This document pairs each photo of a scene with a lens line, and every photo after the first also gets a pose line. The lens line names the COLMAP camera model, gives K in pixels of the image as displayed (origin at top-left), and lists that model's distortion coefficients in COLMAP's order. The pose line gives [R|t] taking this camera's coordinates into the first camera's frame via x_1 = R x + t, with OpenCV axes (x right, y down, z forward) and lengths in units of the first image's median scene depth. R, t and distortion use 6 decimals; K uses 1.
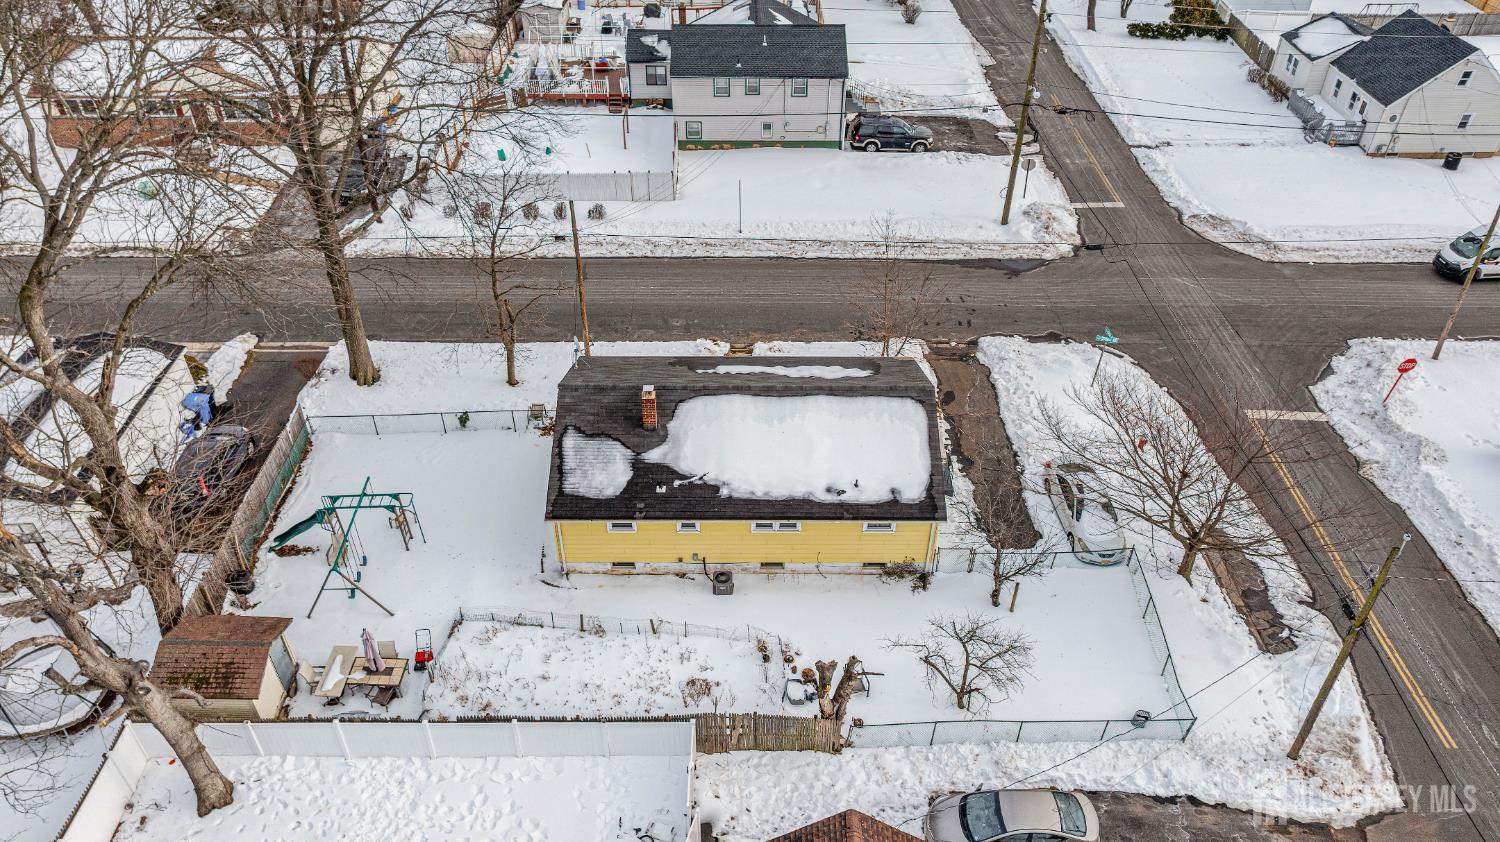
lens RADIAL K [[1041.5, 0, 769.0], [0, 1041.5, 415.3], [0, 0, 1]] dist [-0.023968, 0.021387]
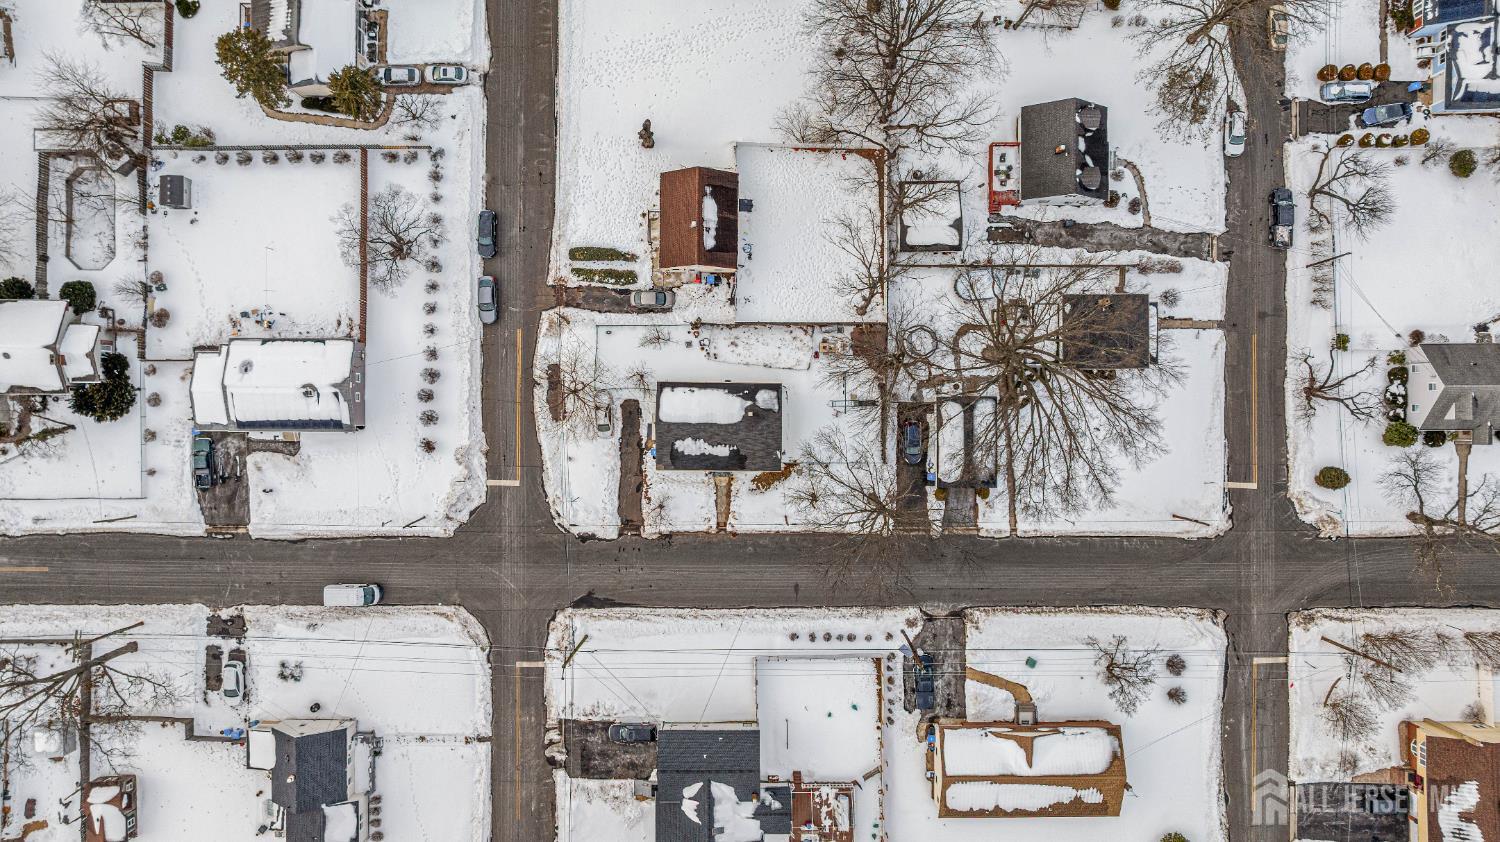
lens RADIAL K [[1041.5, 0, 769.0], [0, 1041.5, 415.3], [0, 0, 1]] dist [-0.023968, 0.021387]
pose [[-0.999104, -0.021377, -0.036514, -0.045519], [-0.015185, -0.624354, 0.780994, -1.913155], [-0.039493, 0.780849, 0.623470, -0.727633]]
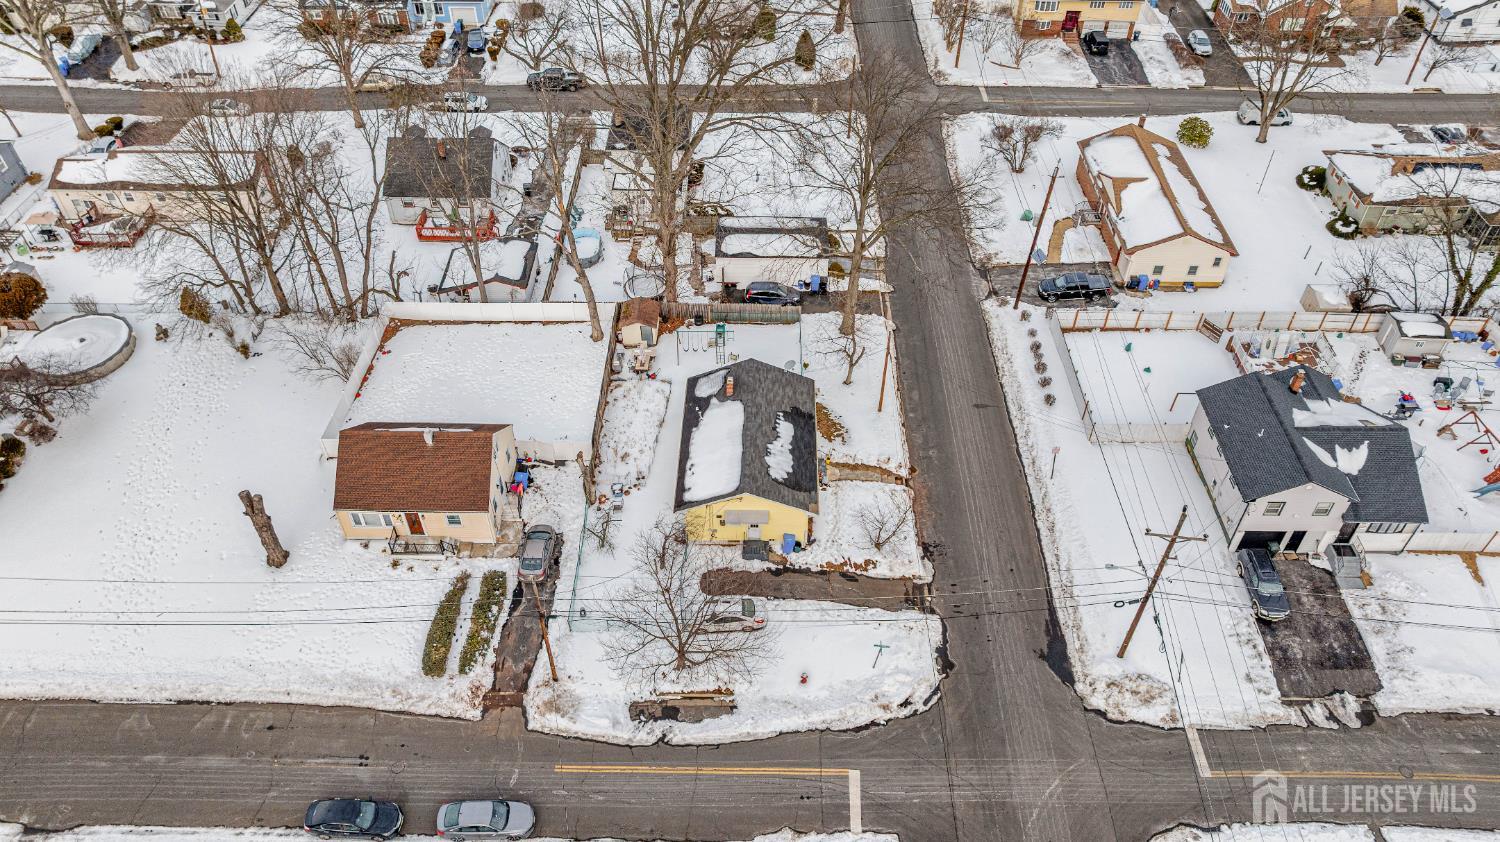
lens RADIAL K [[1041.5, 0, 769.0], [0, 1041.5, 415.3], [0, 0, 1]] dist [-0.023968, 0.021387]
pose [[-0.021885, 0.673325, -0.739023, 1.149068], [-0.628250, 0.565754, 0.534064, -0.895370], [0.777704, 0.475979, 0.410635, 0.187810]]
